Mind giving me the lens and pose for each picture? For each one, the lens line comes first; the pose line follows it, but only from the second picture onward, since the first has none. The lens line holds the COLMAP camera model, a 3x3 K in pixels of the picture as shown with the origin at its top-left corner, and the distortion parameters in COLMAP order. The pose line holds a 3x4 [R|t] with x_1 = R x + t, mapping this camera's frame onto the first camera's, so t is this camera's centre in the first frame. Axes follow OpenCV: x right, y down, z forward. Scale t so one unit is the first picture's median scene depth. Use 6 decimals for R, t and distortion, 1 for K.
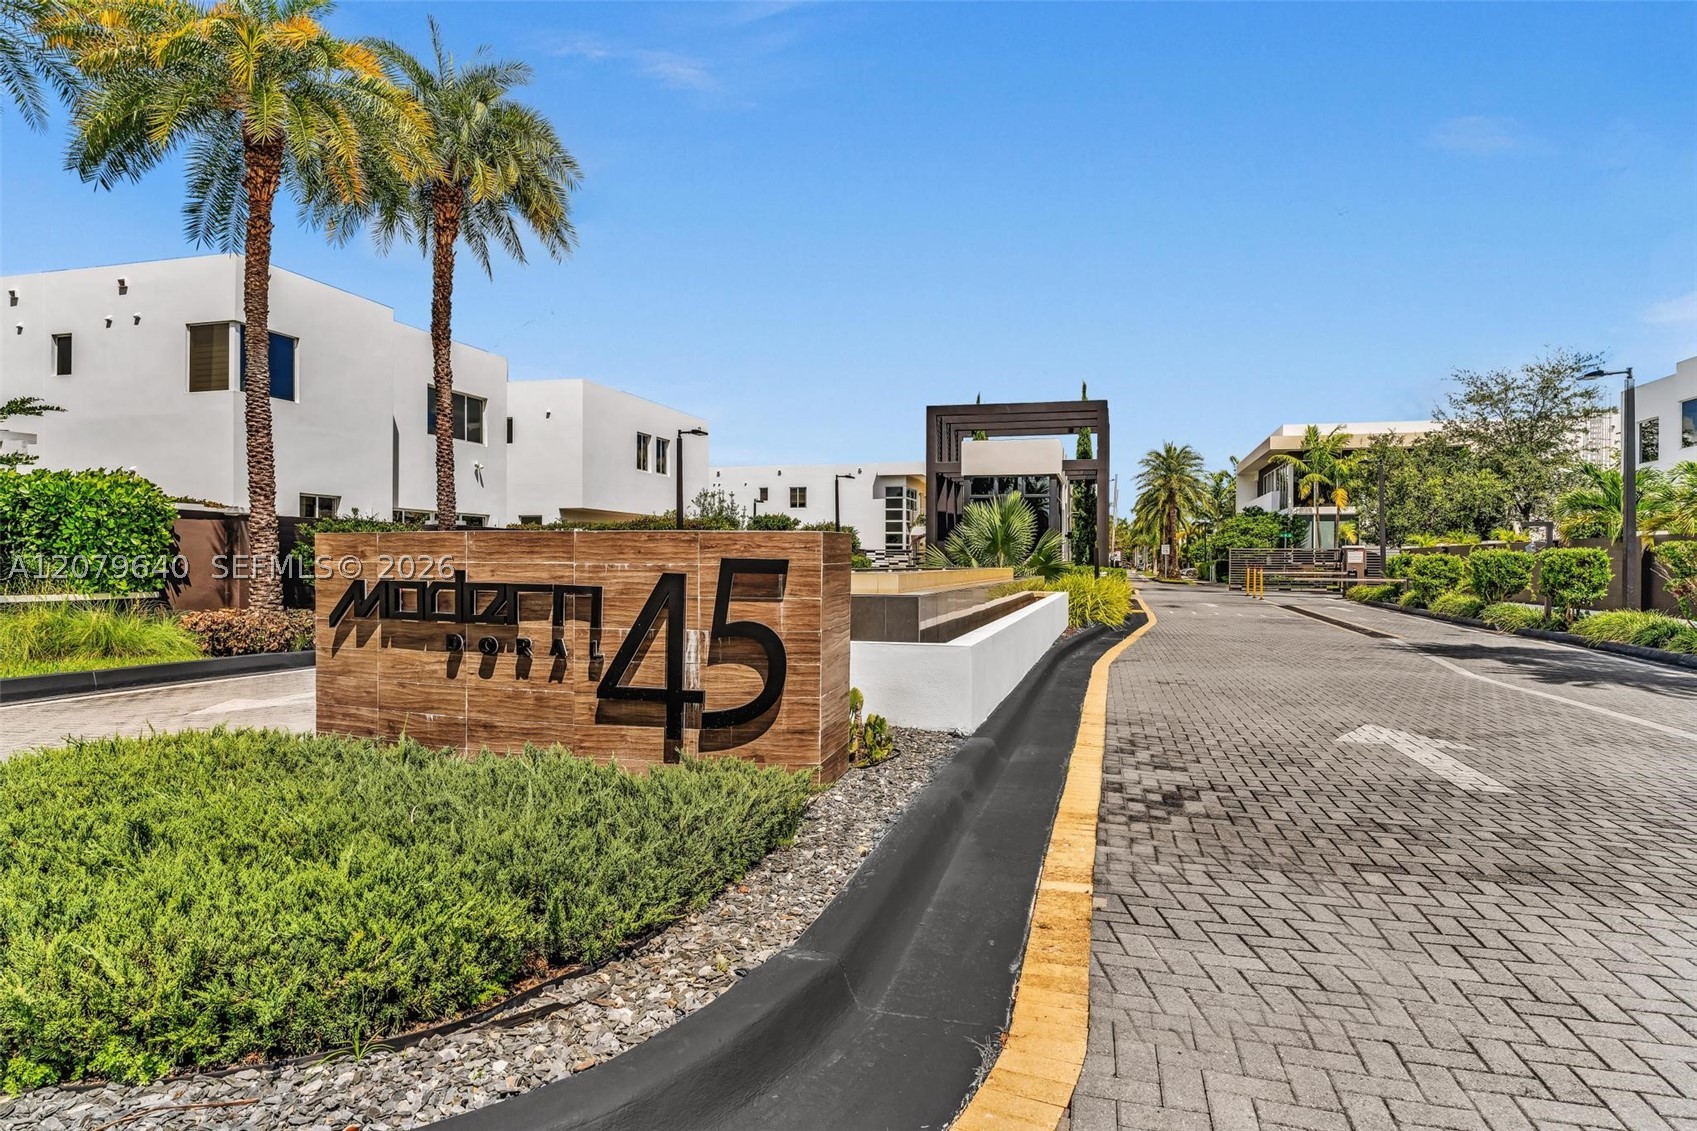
lens RADIAL K [[957.1, 0, 845.3], [0, 957.1, 567.6], [0, 0, 1]] dist [-0.001113, -0.001233]
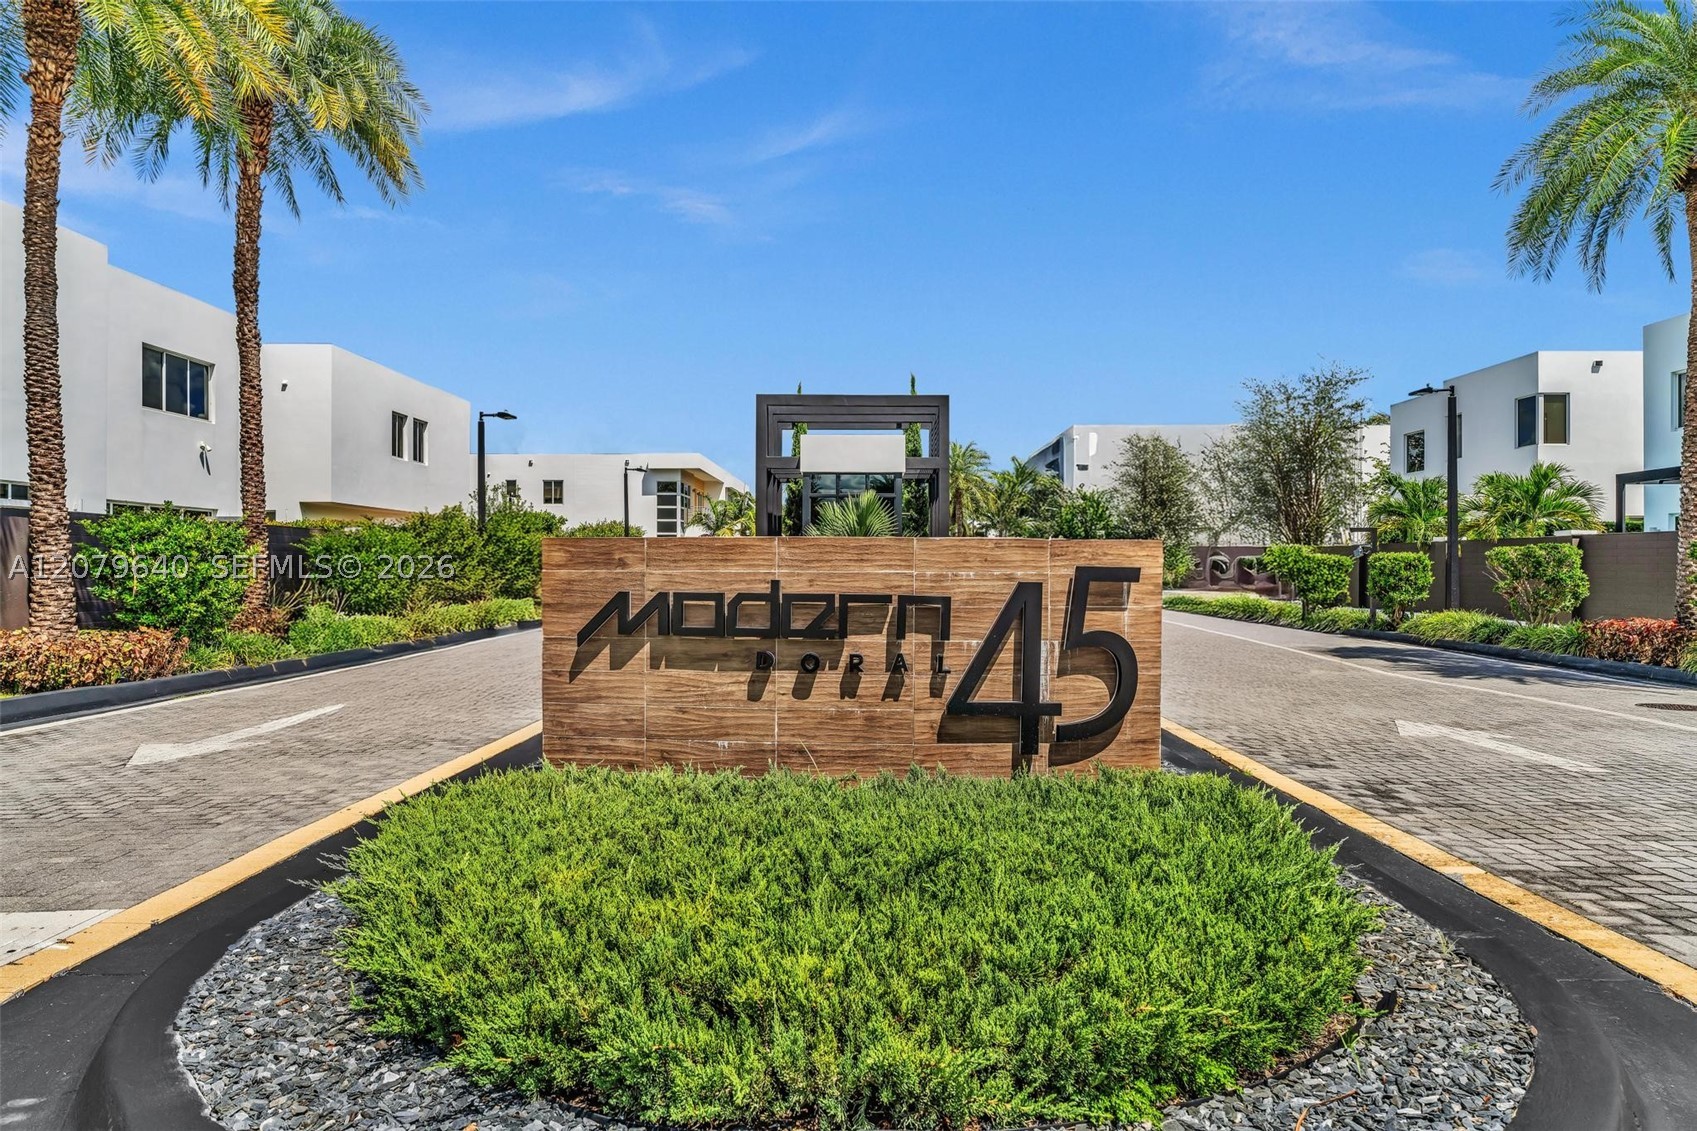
lens RADIAL K [[1070.9, 0, 851.4], [0, 1070.9, 567.9], [0, 0, 1]] dist [-0.000002, -0.002133]
pose [[0.967996, -0.002449, 0.250955, -0.544925], [0.003558, 0.999986, -0.003964, -0.004218], [-0.250942, 0.004730, 0.967991, 0.001853]]
